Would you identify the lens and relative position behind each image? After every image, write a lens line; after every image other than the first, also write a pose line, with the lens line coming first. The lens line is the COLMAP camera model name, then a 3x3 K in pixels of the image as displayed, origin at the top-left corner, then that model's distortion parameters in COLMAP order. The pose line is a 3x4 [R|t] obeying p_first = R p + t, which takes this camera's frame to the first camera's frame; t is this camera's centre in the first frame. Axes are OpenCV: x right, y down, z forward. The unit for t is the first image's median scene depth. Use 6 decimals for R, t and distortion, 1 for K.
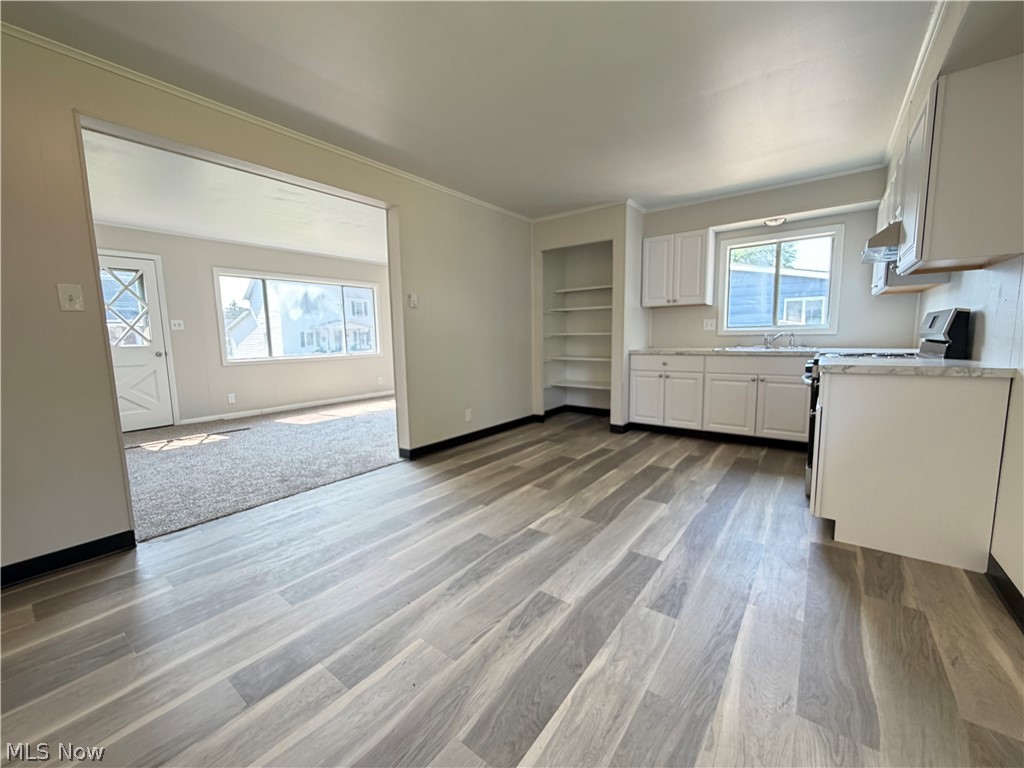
lens RADIAL K [[412.4, 0, 512.0], [0, 412.4, 384.0], [0, 0, 1]] dist [-0.000250, 0.000150]
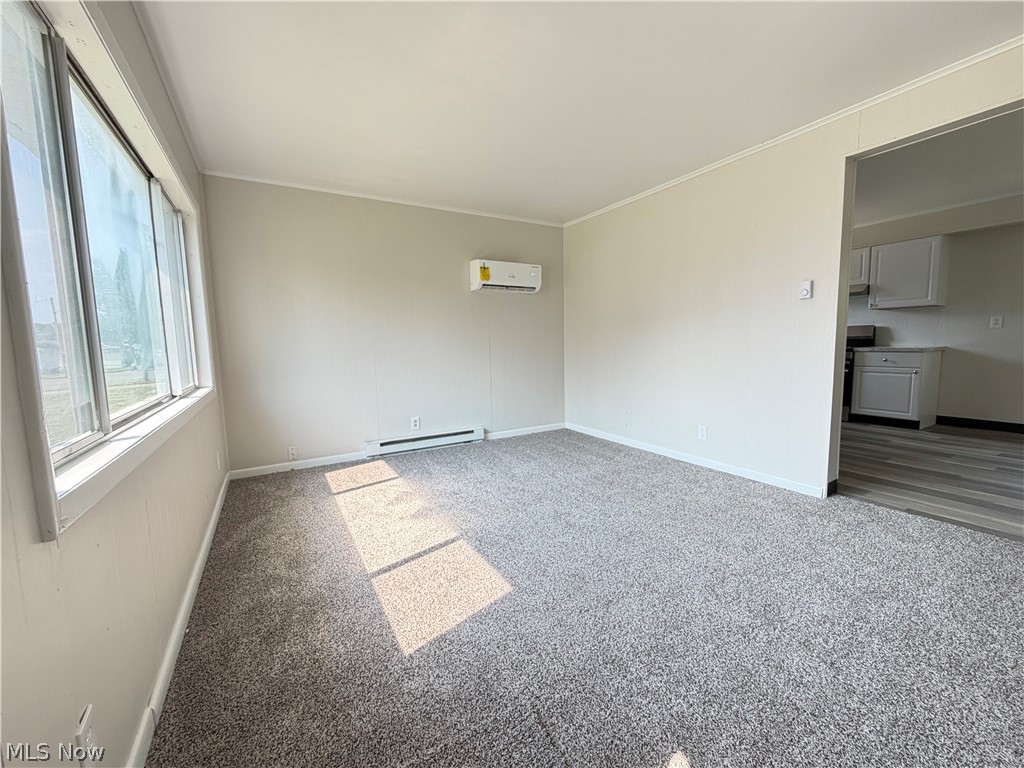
lens RADIAL K [[408.9, 0, 509.5], [0, 408.9, 383.7], [0, 0, 1]] dist [-0.000196, 0.000037]
pose [[0.381503, -0.082937, 0.920639, -1.593826], [0.124485, 0.991504, 0.037736, -0.166375], [-0.915947, 0.100209, 0.388586, 1.695641]]
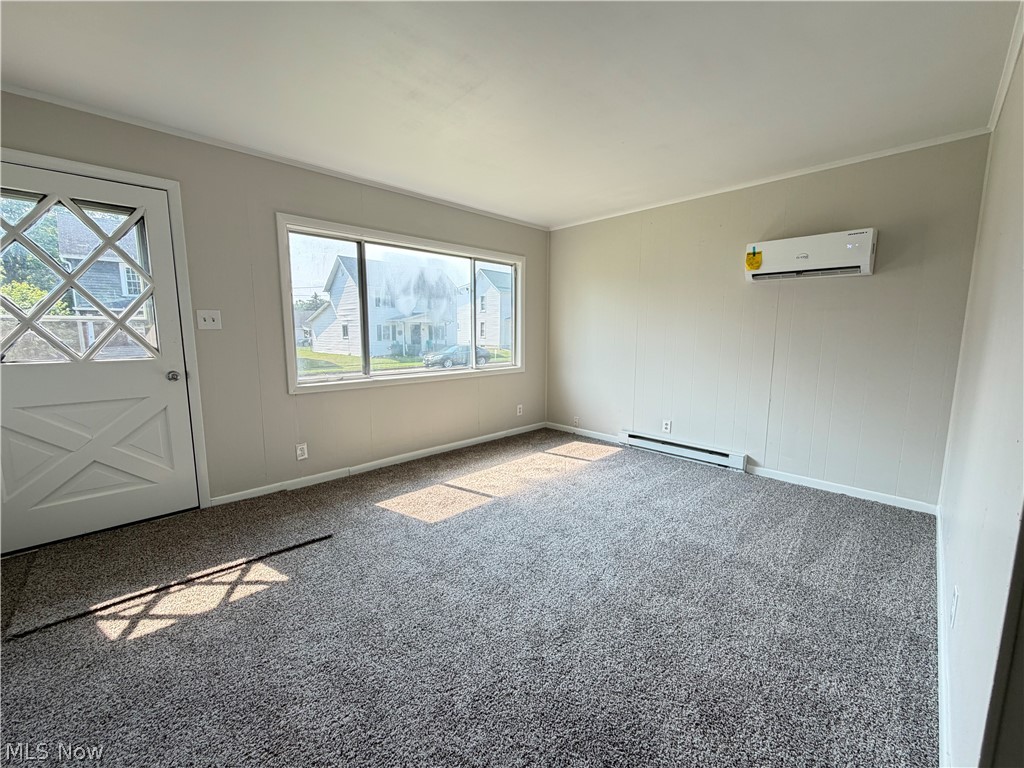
lens RADIAL K [[408.9, 0, 509.5], [0, 408.9, 383.7], [0, 0, 1]] dist [-0.000196, 0.000037]
pose [[0.988583, 0.040290, -0.145192, -0.688424], [-0.038623, 0.999152, 0.014280, -0.162076], [0.145644, -0.008509, 0.989300, 1.044122]]
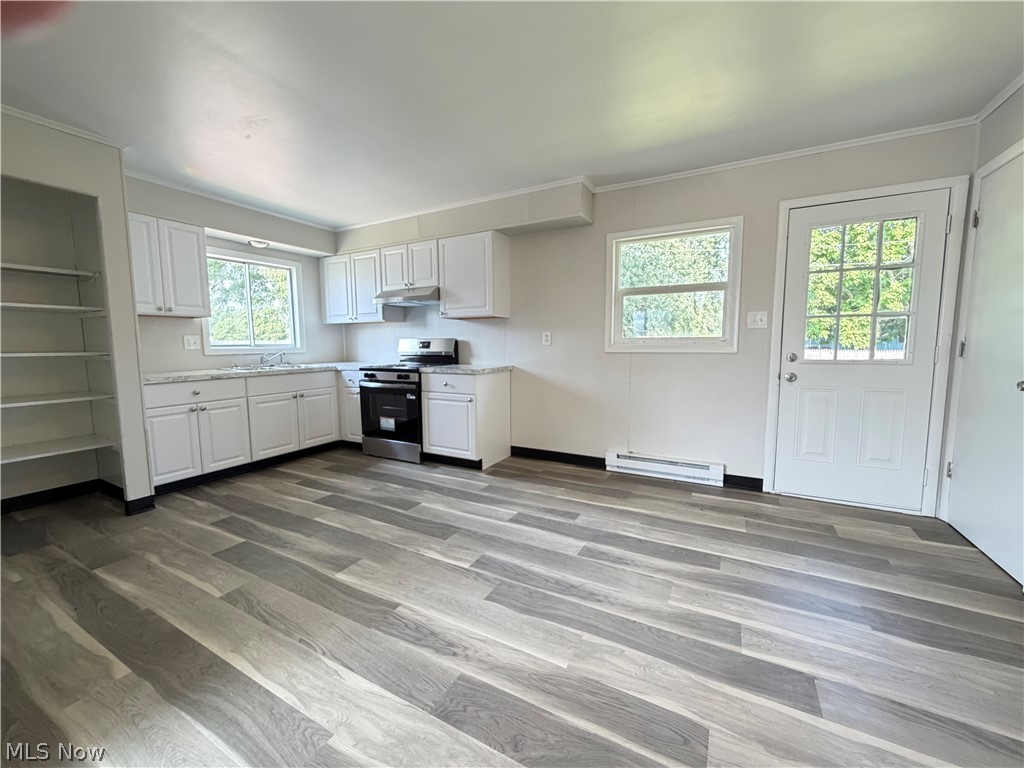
lens RADIAL K [[408.9, 0, 509.5], [0, 408.9, 383.7], [0, 0, 1]] dist [-0.000196, 0.000037]
pose [[-0.147493, -0.079189, 0.985888, -0.722623], [0.126162, 0.987141, 0.098164, -0.107844], [-0.980984, 0.138860, -0.135606, 0.861697]]
